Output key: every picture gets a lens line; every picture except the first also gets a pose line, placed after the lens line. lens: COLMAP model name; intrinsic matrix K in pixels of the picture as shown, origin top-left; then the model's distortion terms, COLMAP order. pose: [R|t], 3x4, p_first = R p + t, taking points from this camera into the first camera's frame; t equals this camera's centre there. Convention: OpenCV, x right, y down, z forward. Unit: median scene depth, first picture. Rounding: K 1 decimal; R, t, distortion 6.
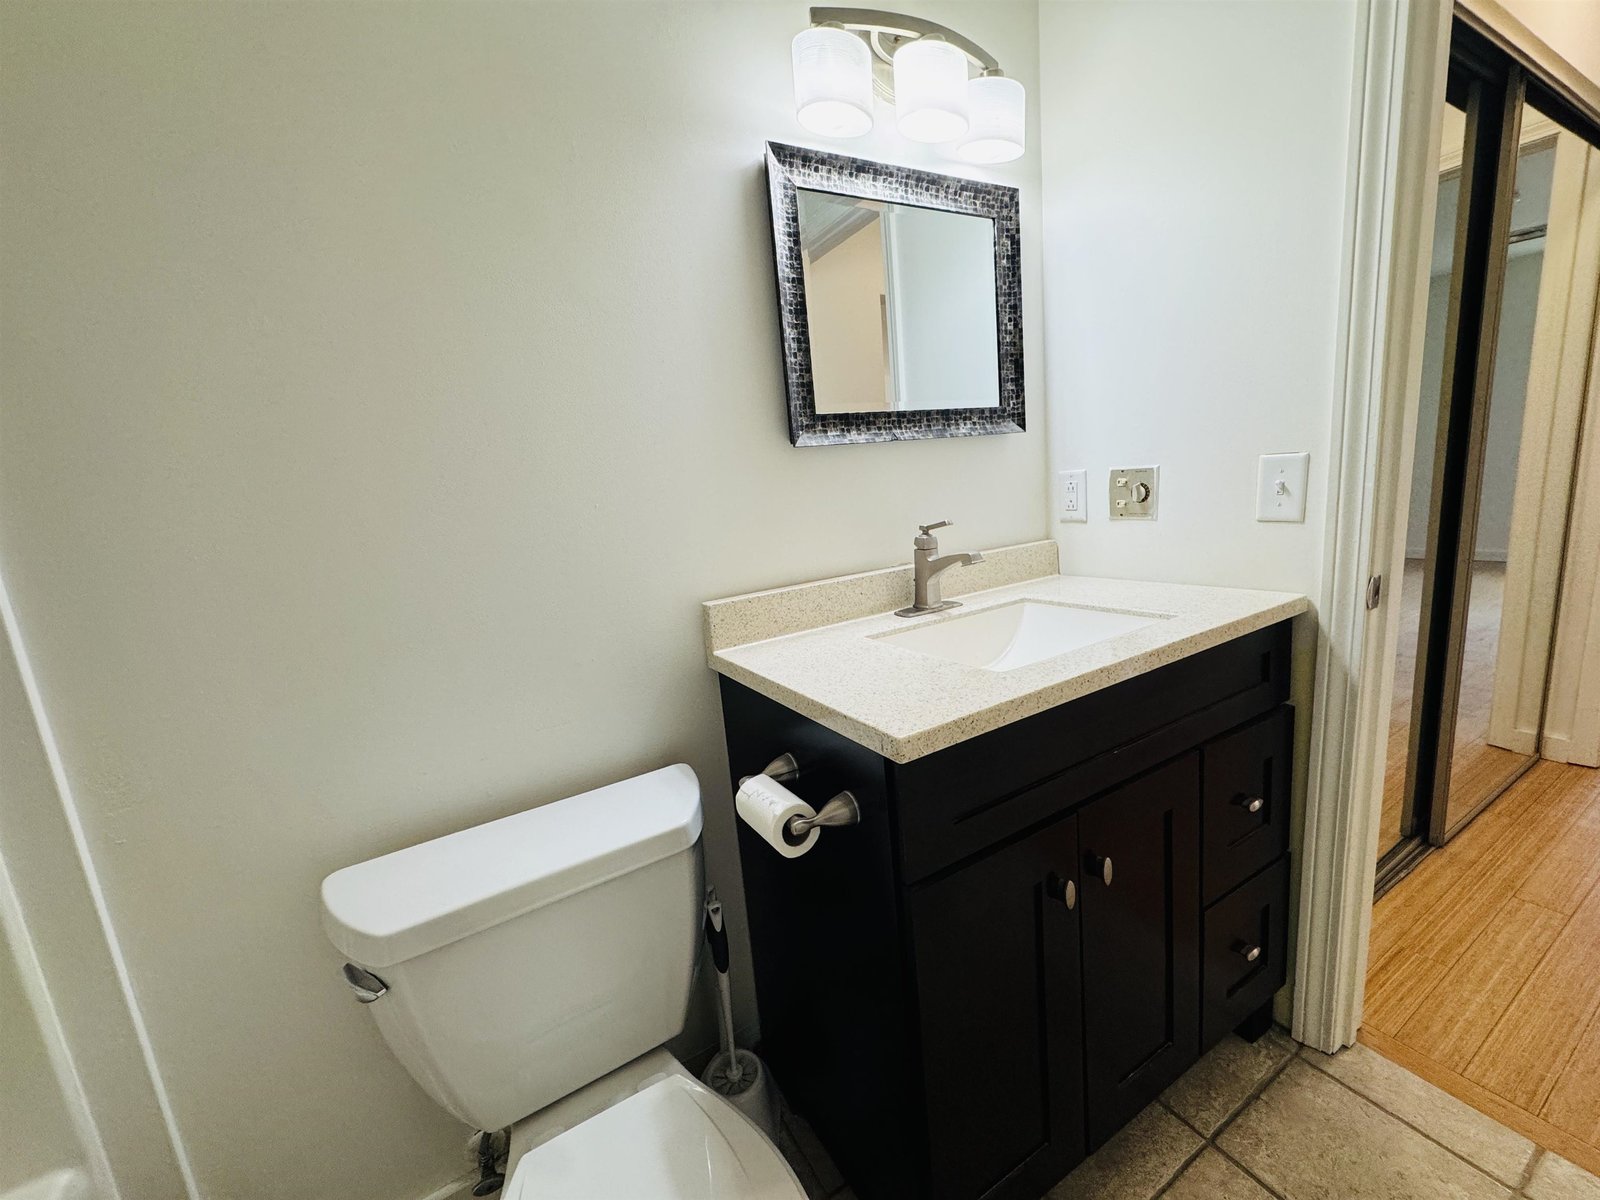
lens RADIAL K [[640.8, 0, 797.9], [0, 640.8, 596.7], [0, 0, 1]] dist [-0.004950, 0.000749]
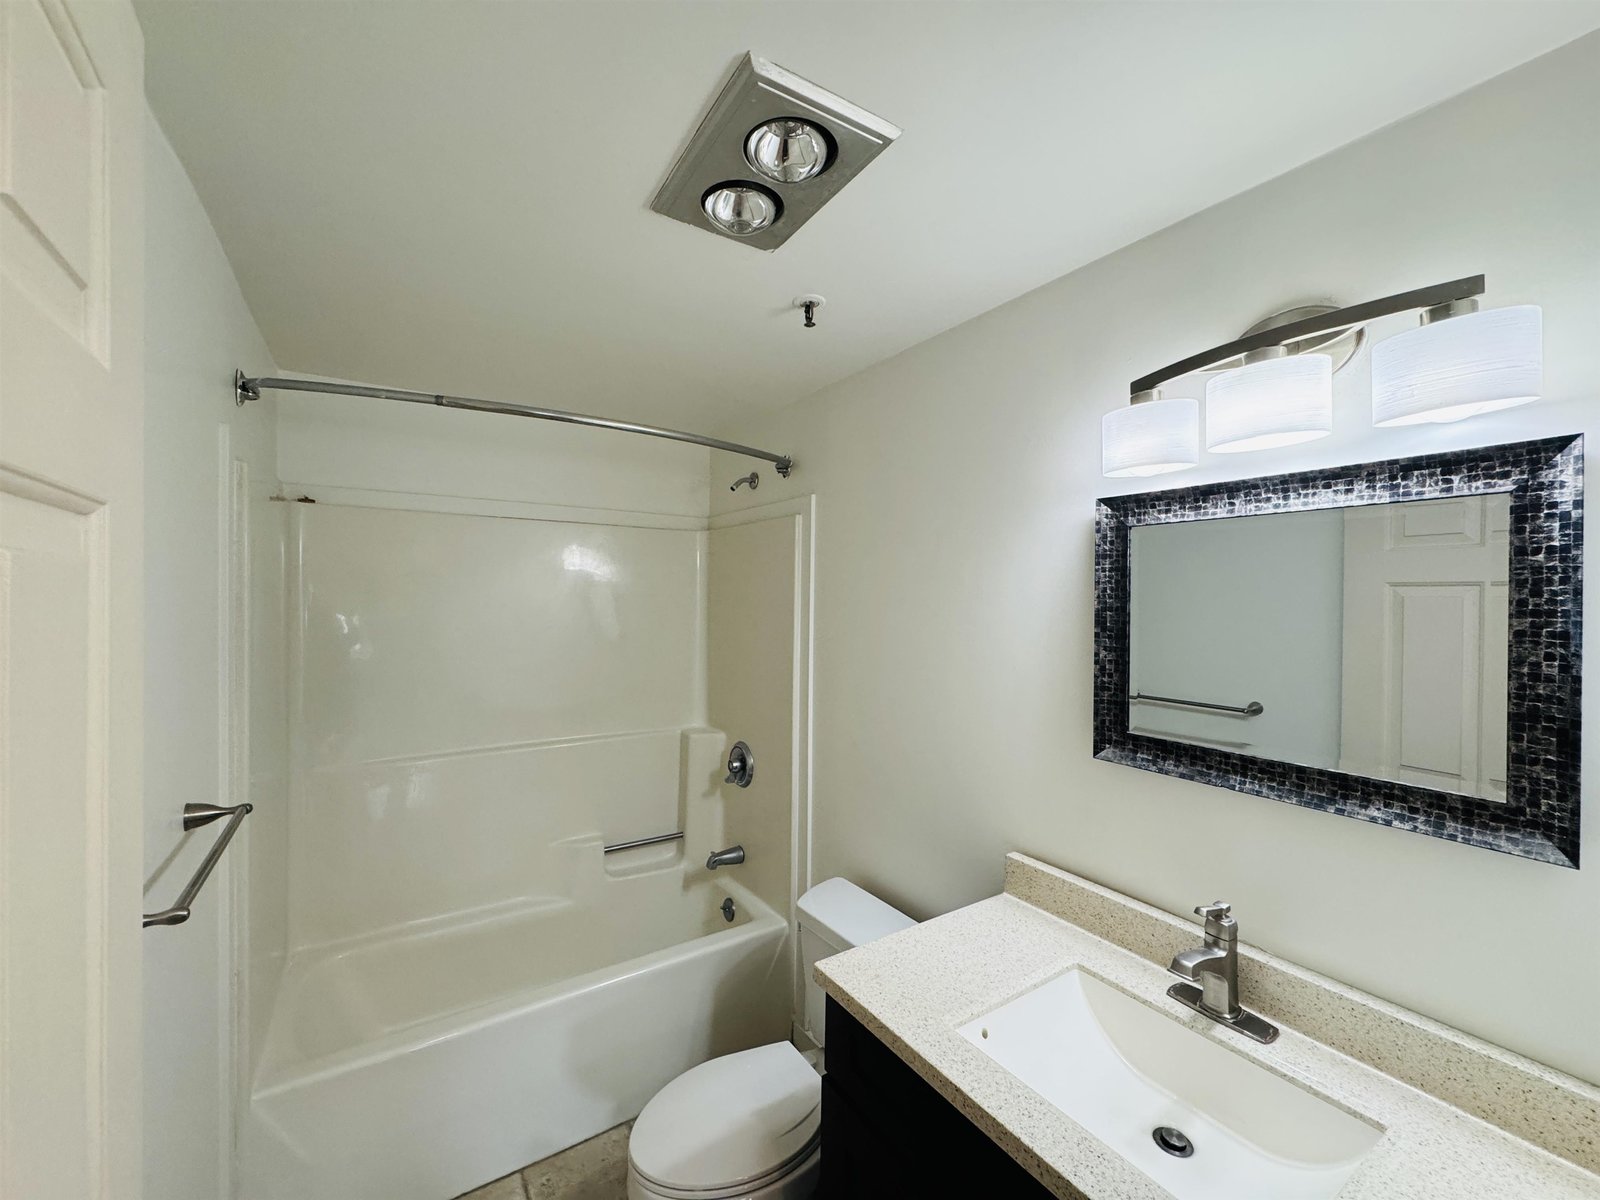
lens RADIAL K [[640.8, 0, 796.8], [0, 640.8, 601.8], [0, 0, 1]] dist [-0.004950, 0.000749]
pose [[0.044866, 0.096000, -0.994370, 0.912339], [-0.197335, 0.976611, 0.085382, -0.434008], [0.979309, 0.192393, 0.062761, 0.357840]]
